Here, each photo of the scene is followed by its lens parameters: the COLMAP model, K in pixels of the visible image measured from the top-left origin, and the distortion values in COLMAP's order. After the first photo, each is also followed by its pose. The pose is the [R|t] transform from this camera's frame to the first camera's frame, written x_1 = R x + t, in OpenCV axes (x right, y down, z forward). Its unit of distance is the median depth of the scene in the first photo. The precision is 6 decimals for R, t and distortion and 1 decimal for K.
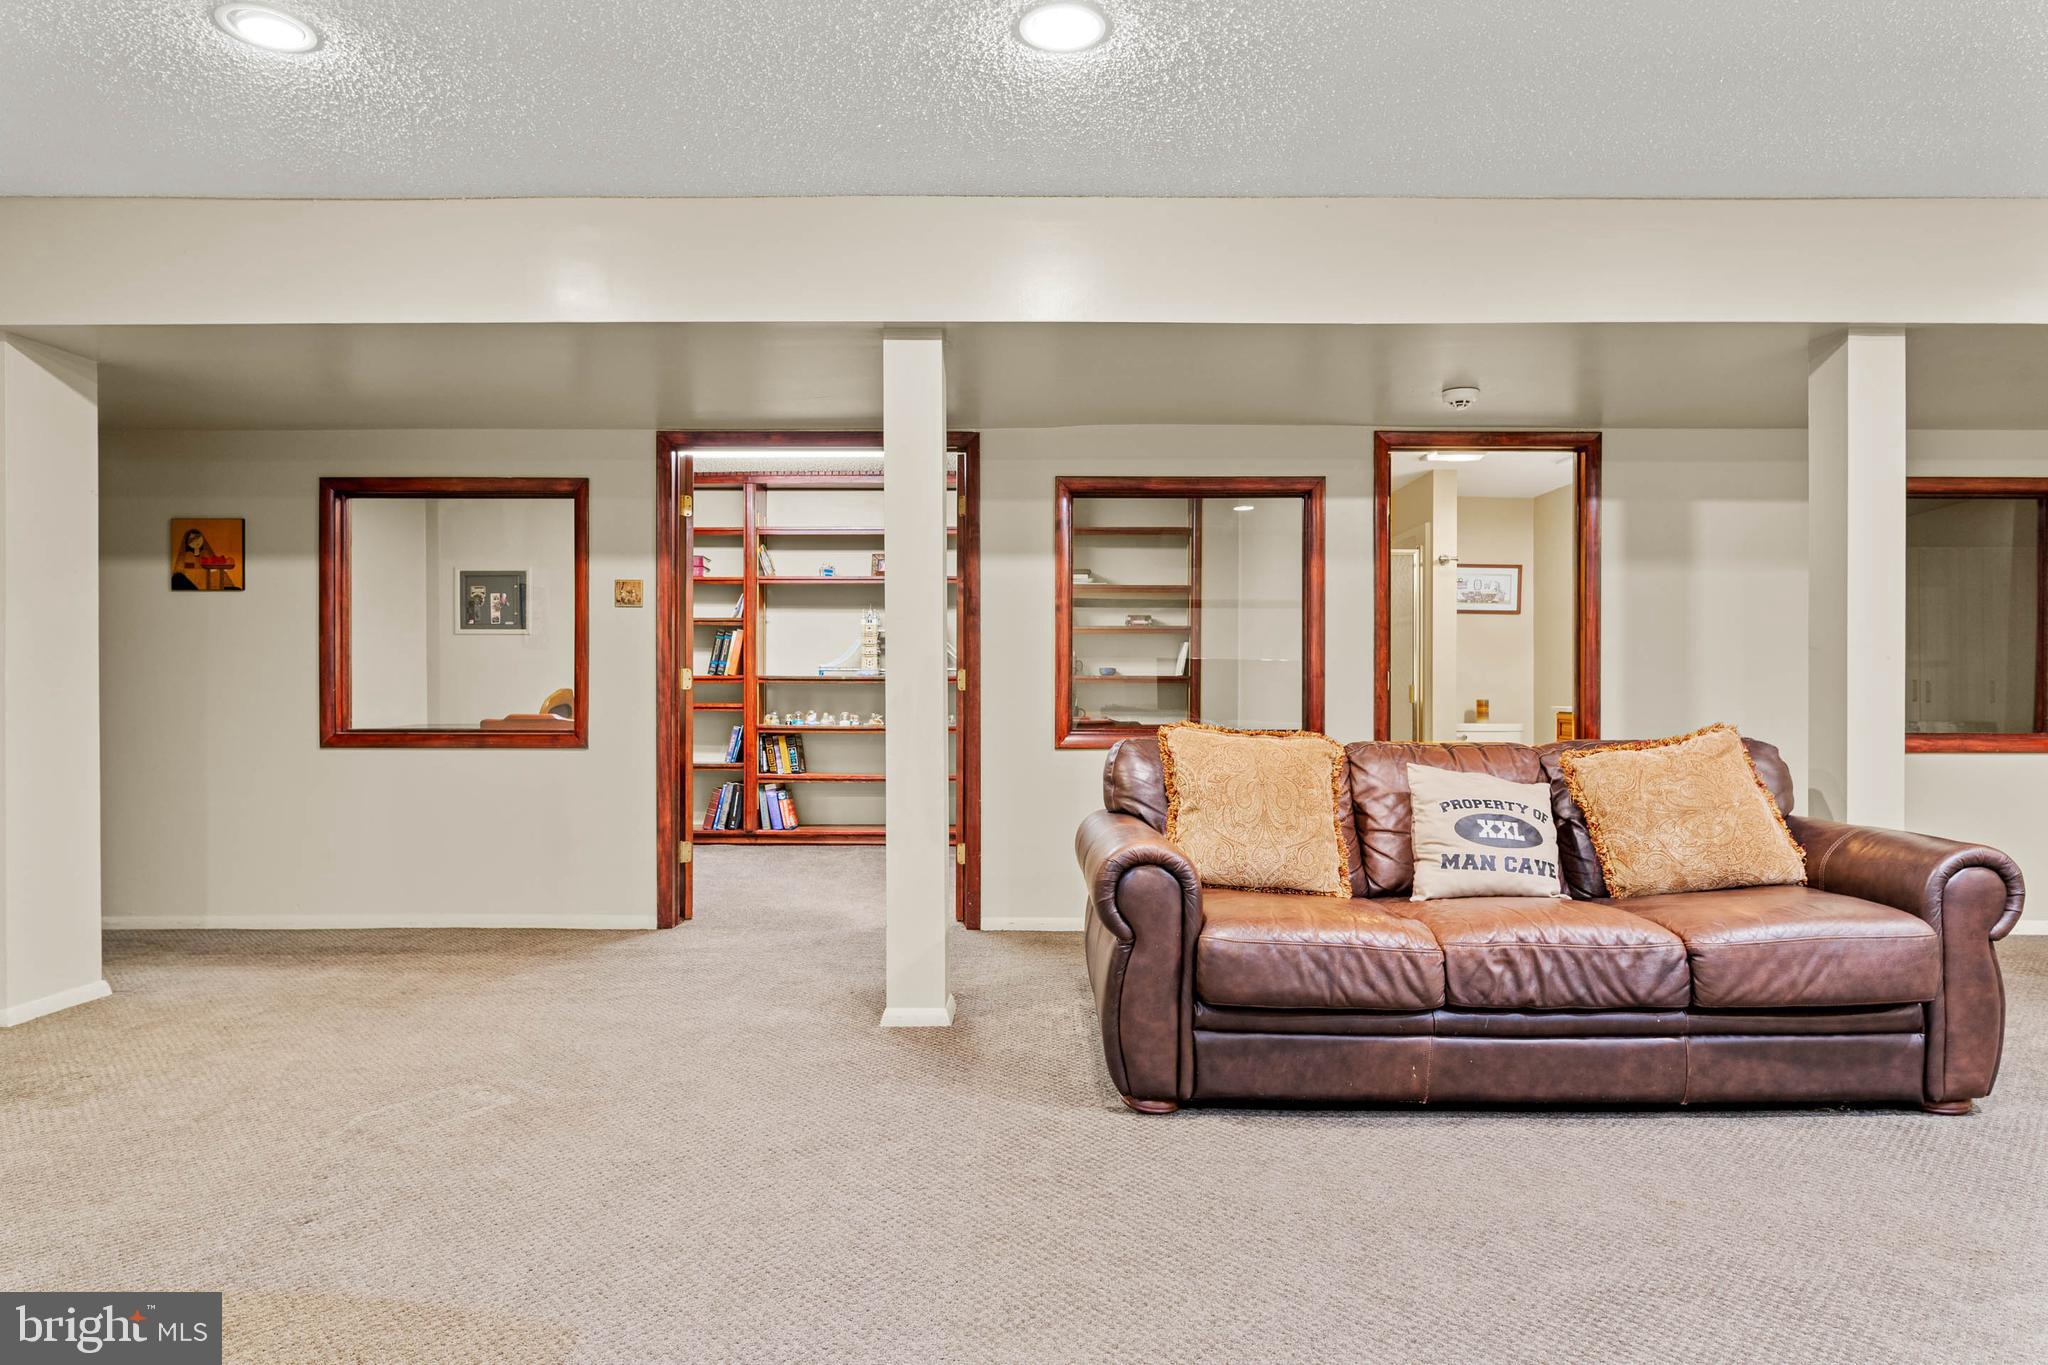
lens RADIAL K [[1185.5, 0, 1025.2], [0, 1185.5, 675.6], [0, 0, 1]] dist [0.007192, -0.003689]
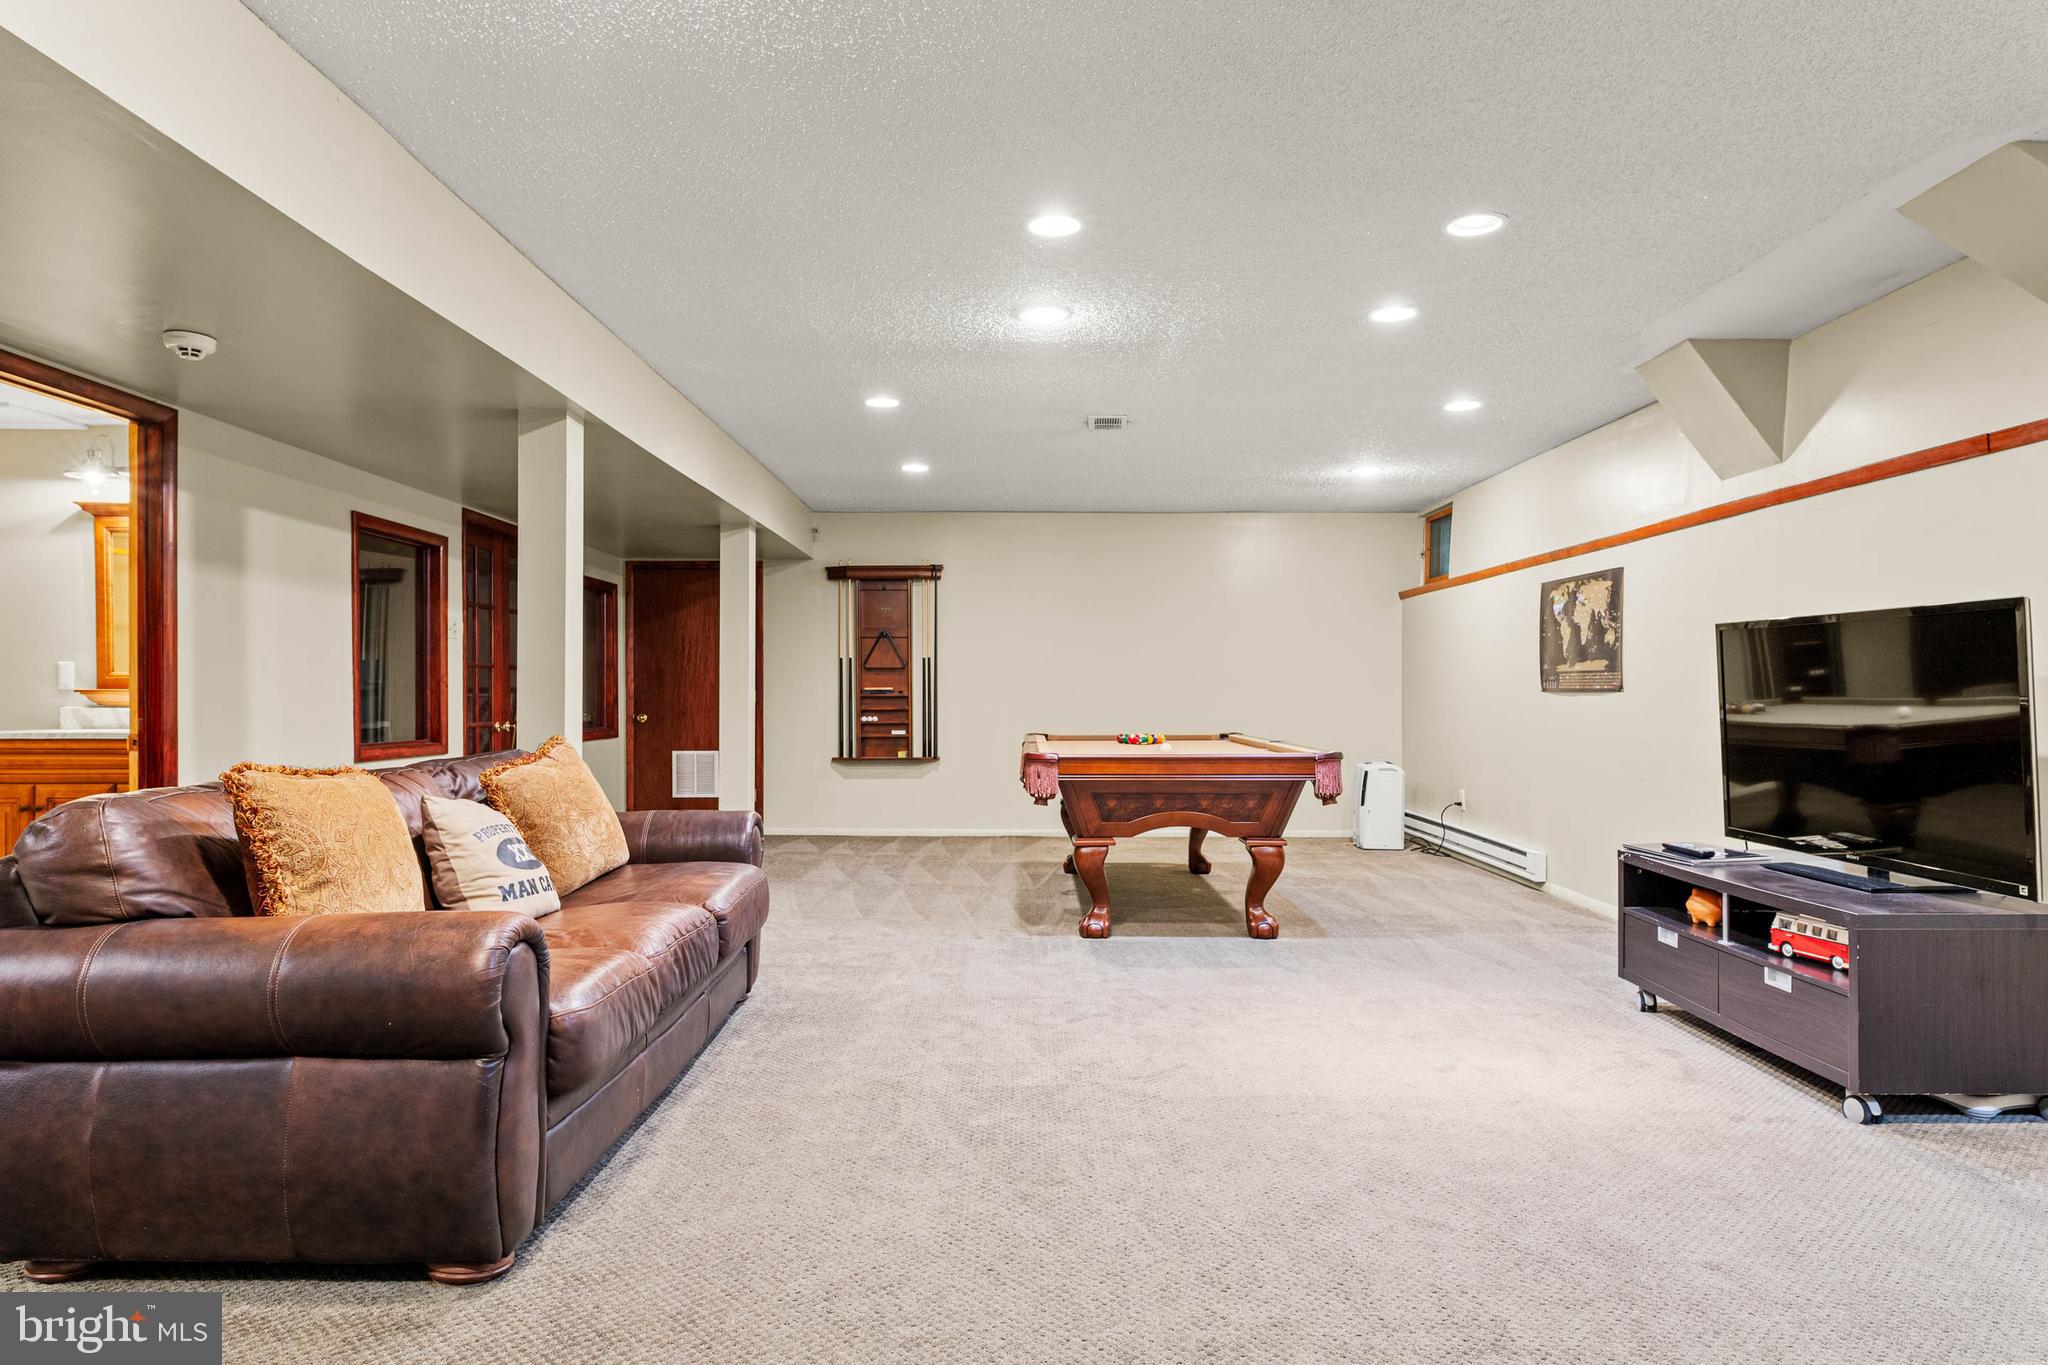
lens RADIAL K [[1185.5, 0, 1015.5], [0, 1185.5, 694.9], [0, 0, 1]] dist [0.007192, -0.003689]
pose [[-0.002548, -0.000897, 0.999996, -0.258247], [-0.004151, 0.999991, 0.000886, -0.000965], [-0.999988, -0.004149, -0.002552, 0.266781]]
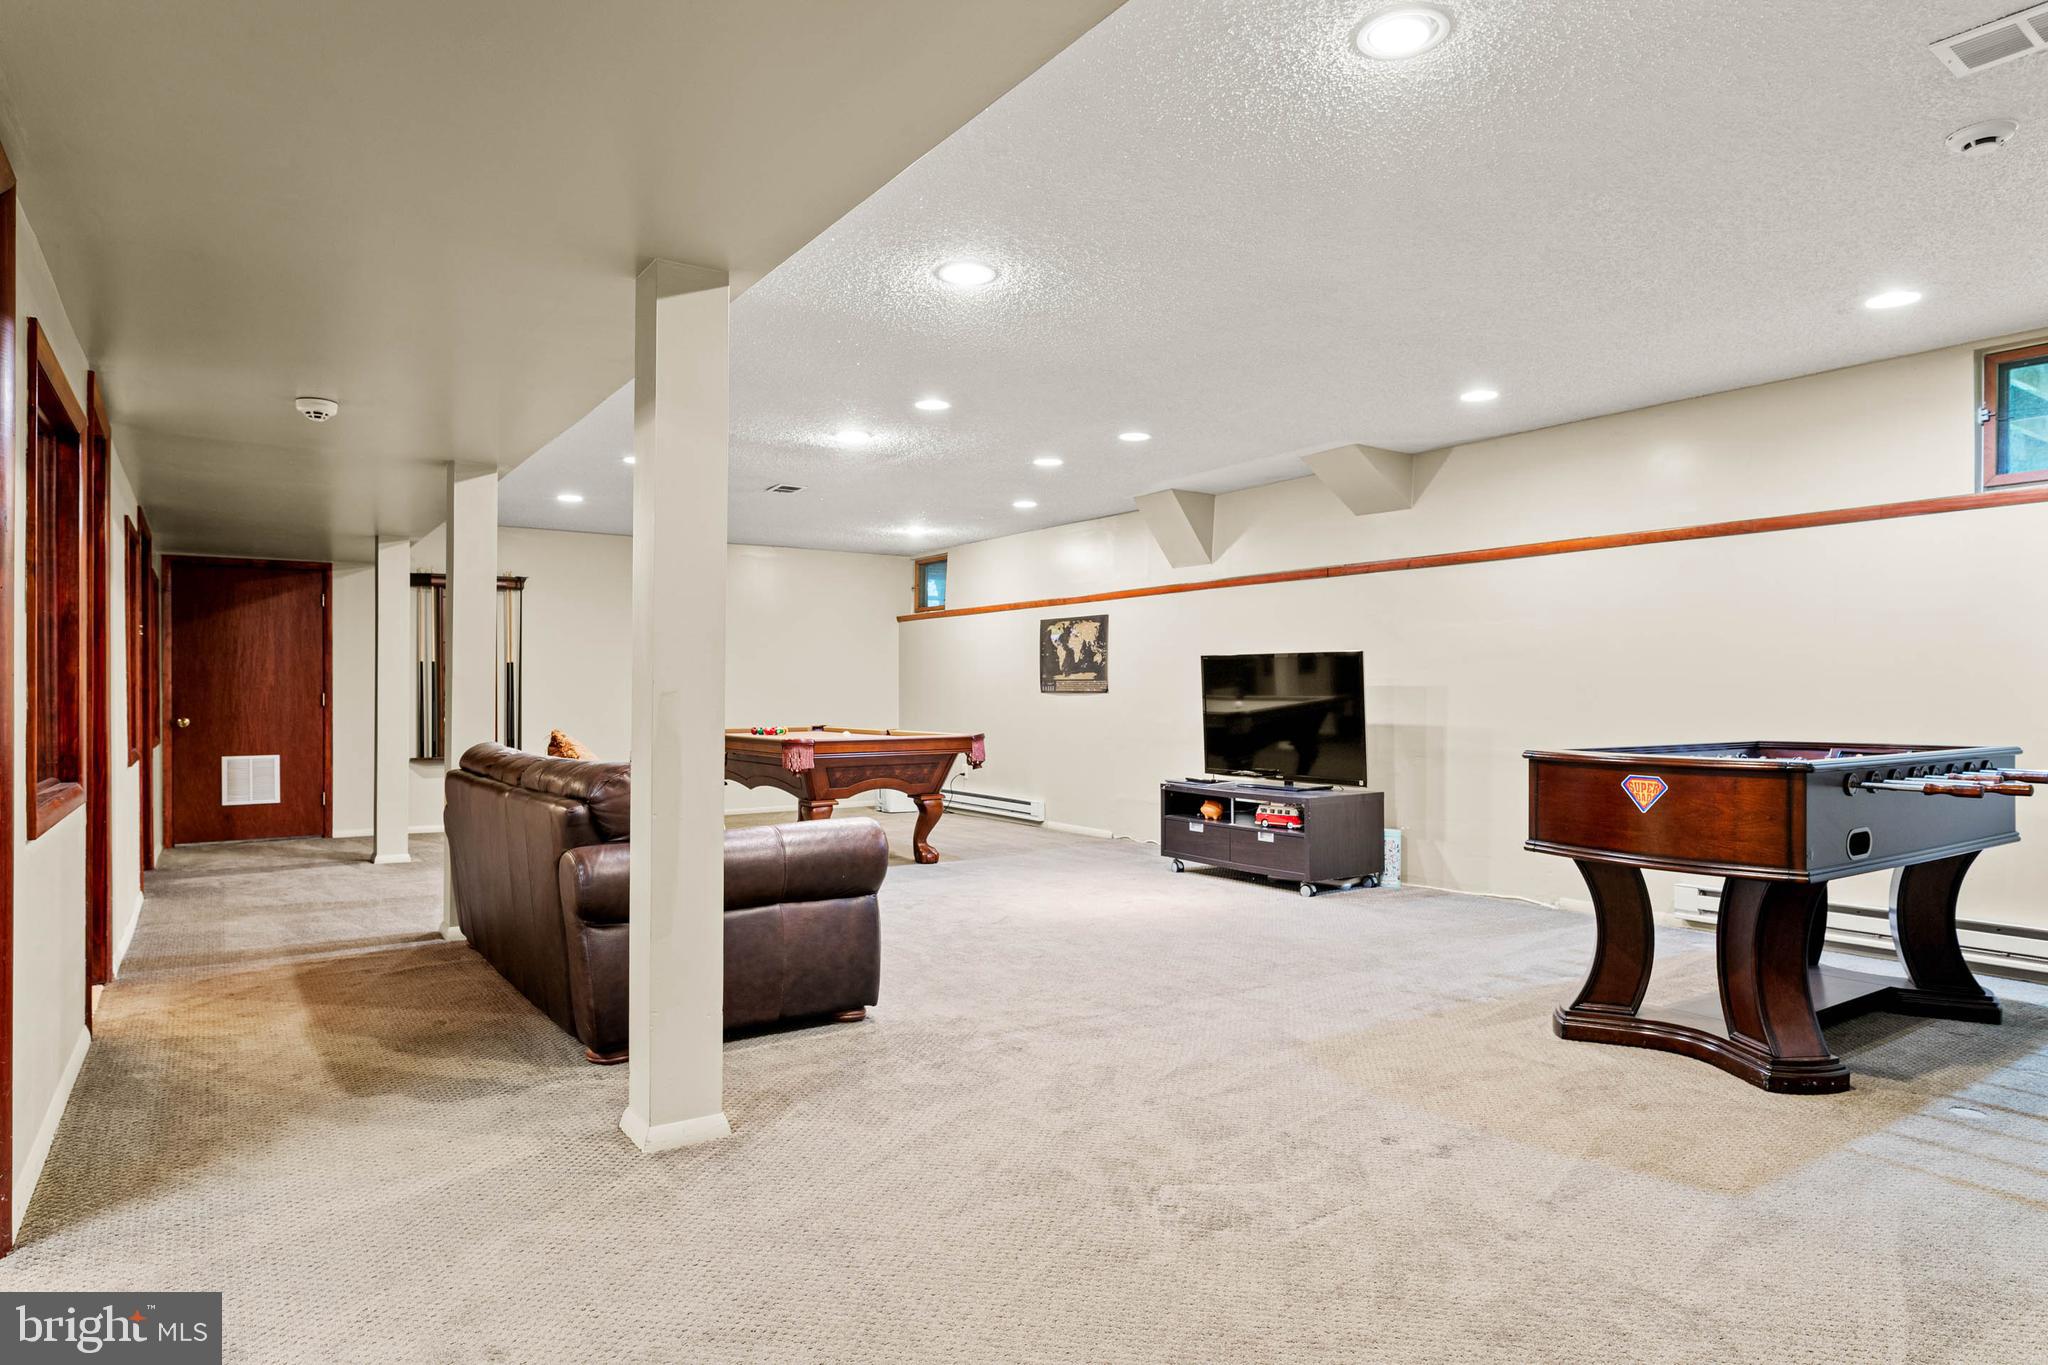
lens RADIAL K [[1185.5, 0, 1017.3], [0, 1185.5, 686.1], [0, 0, 1]] dist [0.007192, -0.003689]
pose [[-0.566261, 0.005951, 0.824205, -0.431126], [-0.001104, 0.999968, -0.007979, -0.001114], [-0.824225, -0.005428, -0.566236, 0.614629]]
